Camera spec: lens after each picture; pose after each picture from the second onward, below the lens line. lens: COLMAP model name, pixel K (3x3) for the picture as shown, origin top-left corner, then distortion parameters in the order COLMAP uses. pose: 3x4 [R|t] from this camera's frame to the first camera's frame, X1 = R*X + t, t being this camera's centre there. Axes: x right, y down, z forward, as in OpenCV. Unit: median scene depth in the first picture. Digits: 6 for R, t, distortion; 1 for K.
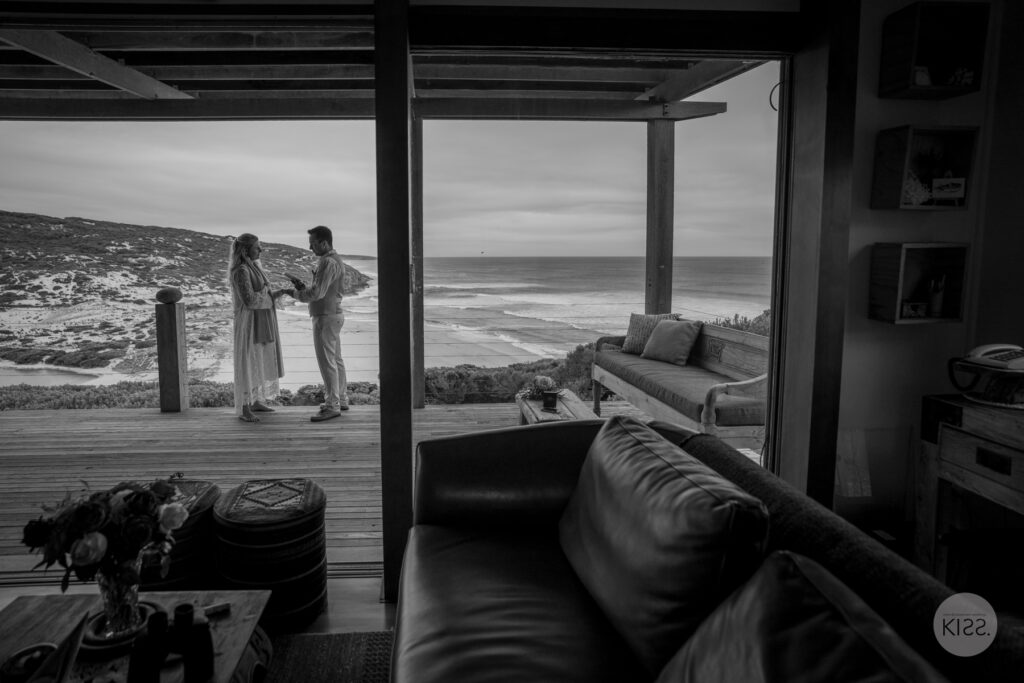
lens RADIAL K [[595.1, 0, 465.2], [0, 595.1, 301.8], [0, 0, 1]] dist [-0.035542, 0.029134]
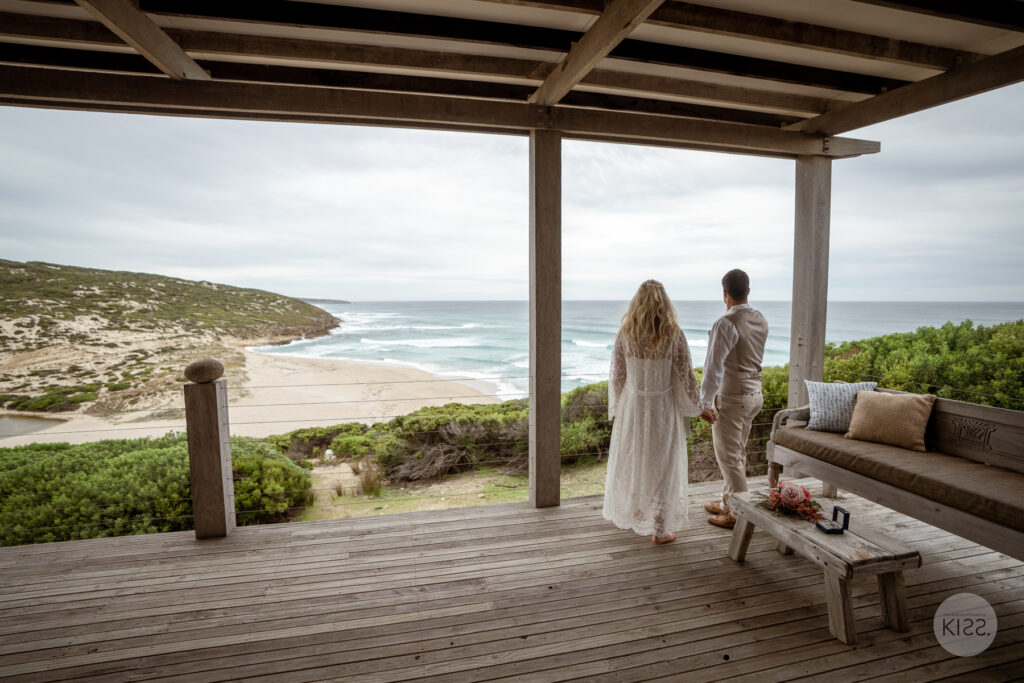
lens RADIAL K [[511.3, 0, 520.9], [0, 511.3, 345.7], [0, 0, 1]] dist [-0.060518, 0.023606]
pose [[0.982138, -0.012998, 0.187711, -0.016019], [0.010732, 0.999857, 0.013084, -0.002789], [-0.187854, -0.010836, 0.982137, 0.023217]]
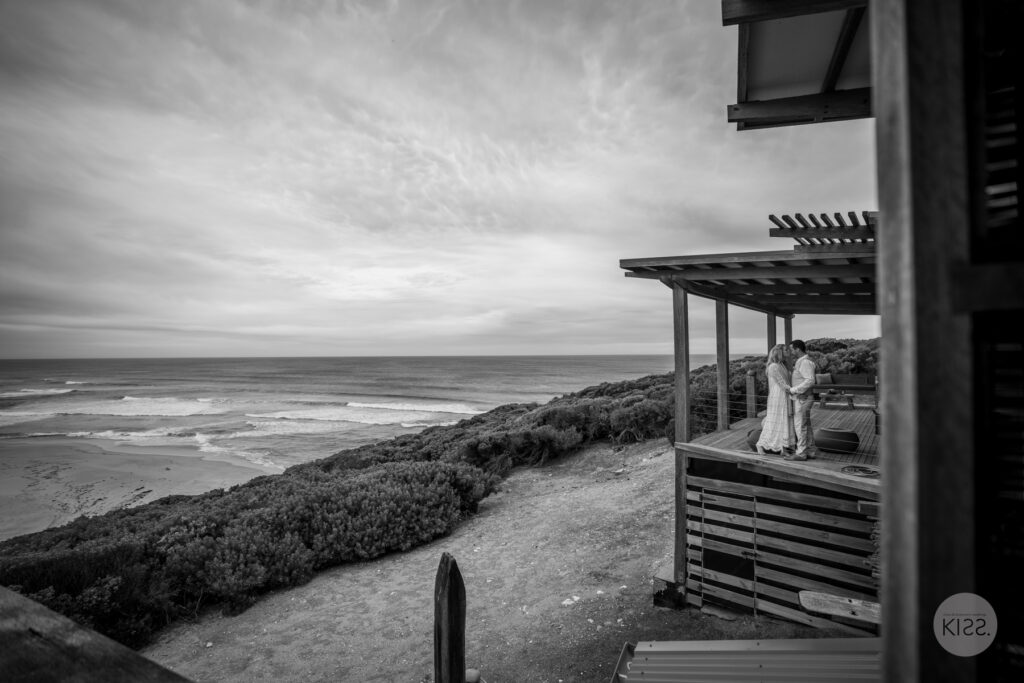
lens RADIAL K [[511.3, 0, 508.9], [0, 511.3, 338.7], [0, 0, 1]] dist [-0.060518, 0.023606]
pose [[0.667384, 0.027822, 0.744194, -0.189789], [0.056531, 0.994526, -0.087878, -0.001301], [-0.742565, 0.100719, 0.662158, 0.019140]]
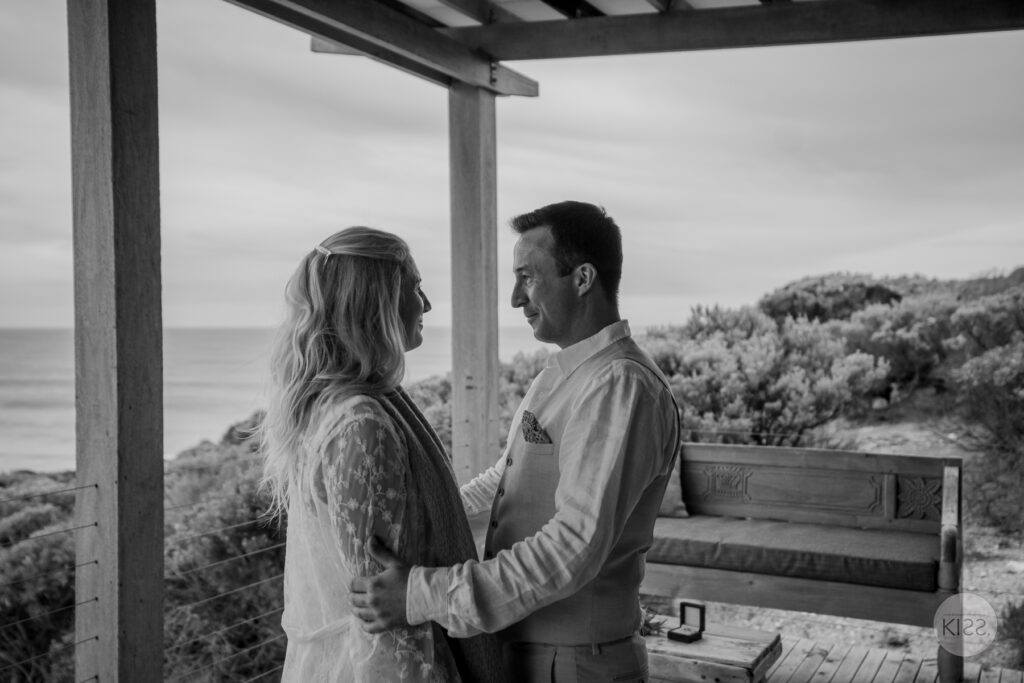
lens RADIAL K [[1031.2, 0, 521.9], [0, 1031.2, 346.2], [0, 0, 1]] dist [0.049384, 0.000000]
pose [[0.498392, -0.013305, 0.866849, -0.032610], [0.070059, 0.997230, -0.024974, -0.002607], [-0.864116, 0.073178, 0.497944, 0.032484]]
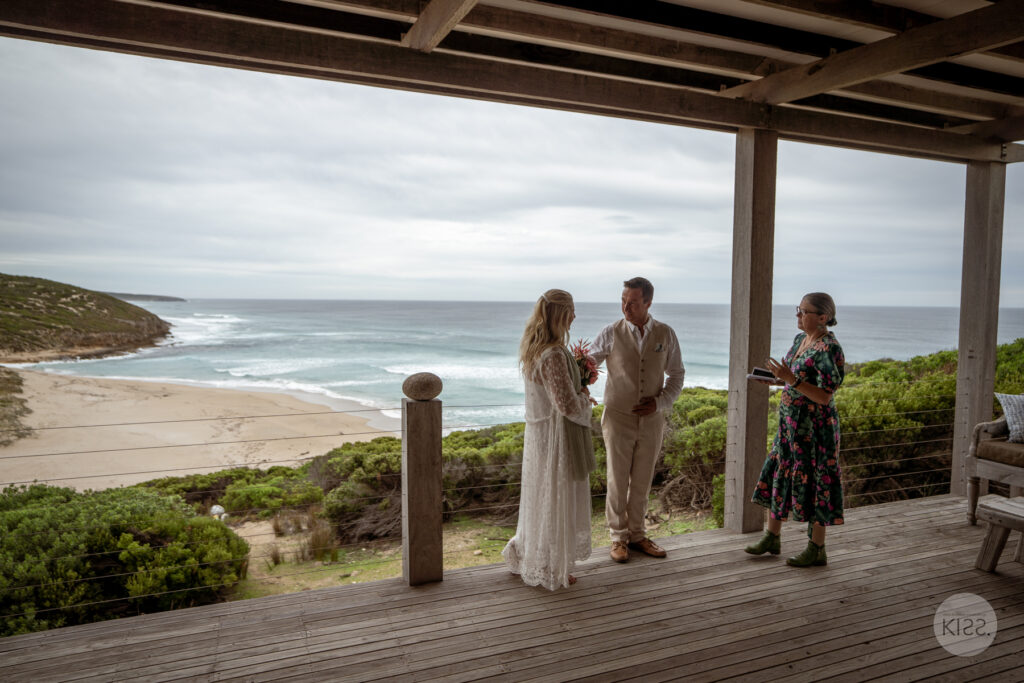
lens RADIAL K [[671.1, 0, 536.6], [0, 671.1, 343.0], [0, 0, 1]] dist [0.020347, -0.007110]
pose [[0.935690, -0.003808, 0.352804, -0.040867], [0.008737, 0.999885, -0.012380, -0.002825], [-0.352716, 0.014667, 0.935615, 0.021268]]
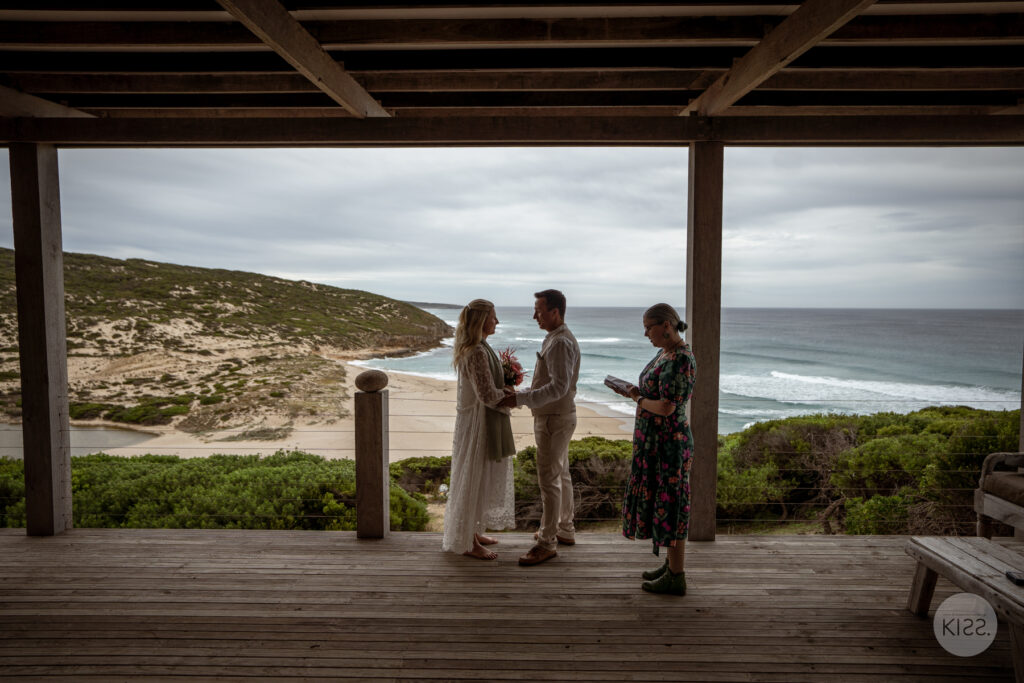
lens RADIAL K [[671.1, 0, 500.7], [0, 671.1, 342.3], [0, 0, 1]] dist [0.020347, -0.007110]
pose [[0.996540, 0.014846, -0.081780, -0.017472], [-0.016516, 0.999668, -0.019781, -0.002876], [0.081459, 0.021063, 0.996454, 0.010739]]
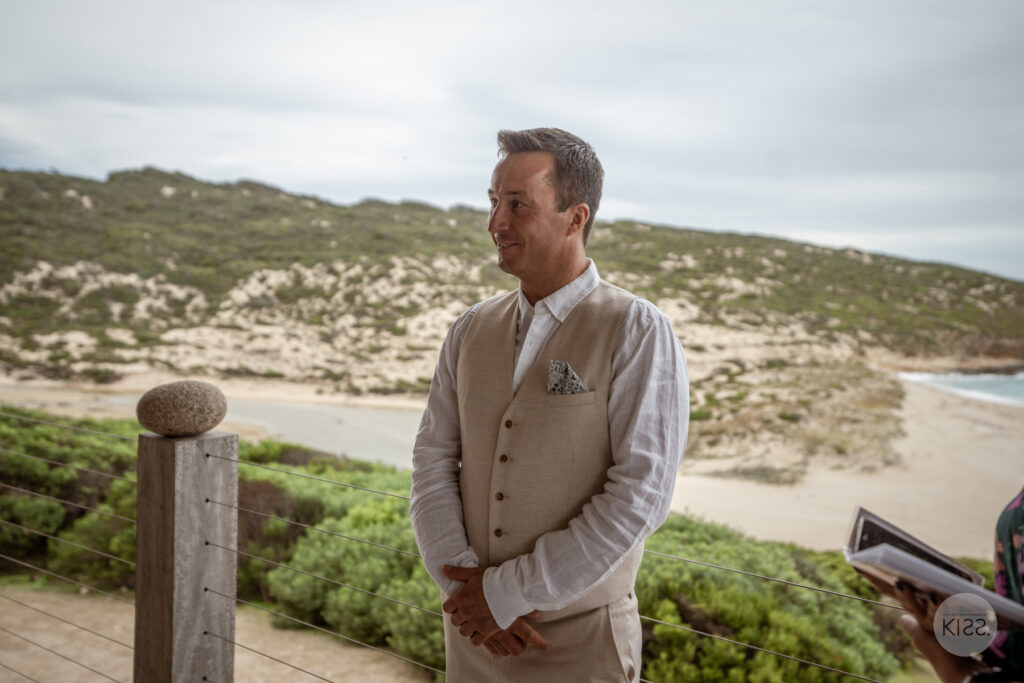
lens RADIAL K [[986.6, 0, 507.5], [0, 986.6, 336.6], [0, 0, 1]] dist [0.086454, 0.000000]
pose [[0.754738, 0.064721, -0.652826, -0.004048], [-0.079274, 0.996827, 0.007176, -0.003904], [0.651219, 0.046336, 0.757474, 0.047326]]
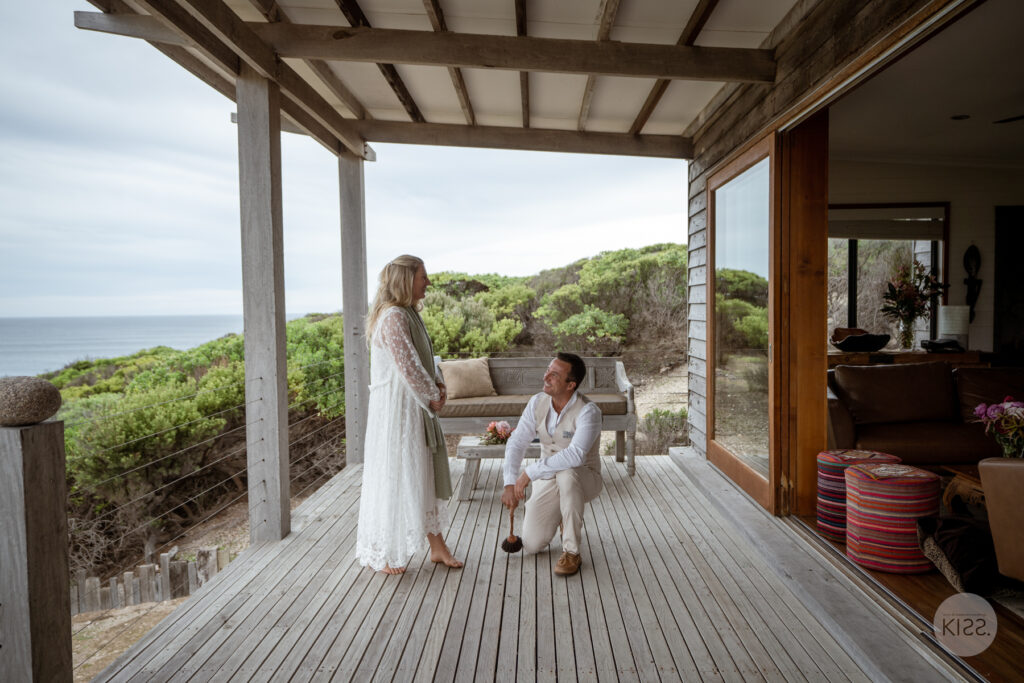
lens RADIAL K [[795.1, 0, 509.7], [0, 795.1, 339.6], [0, 0, 1]] dist [0.013746, 0.002402]
pose [[0.079026, -0.032919, 0.996329, -0.060109], [0.095354, 0.995121, 0.025316, -0.001877], [-0.992302, 0.093004, 0.081780, 0.044363]]
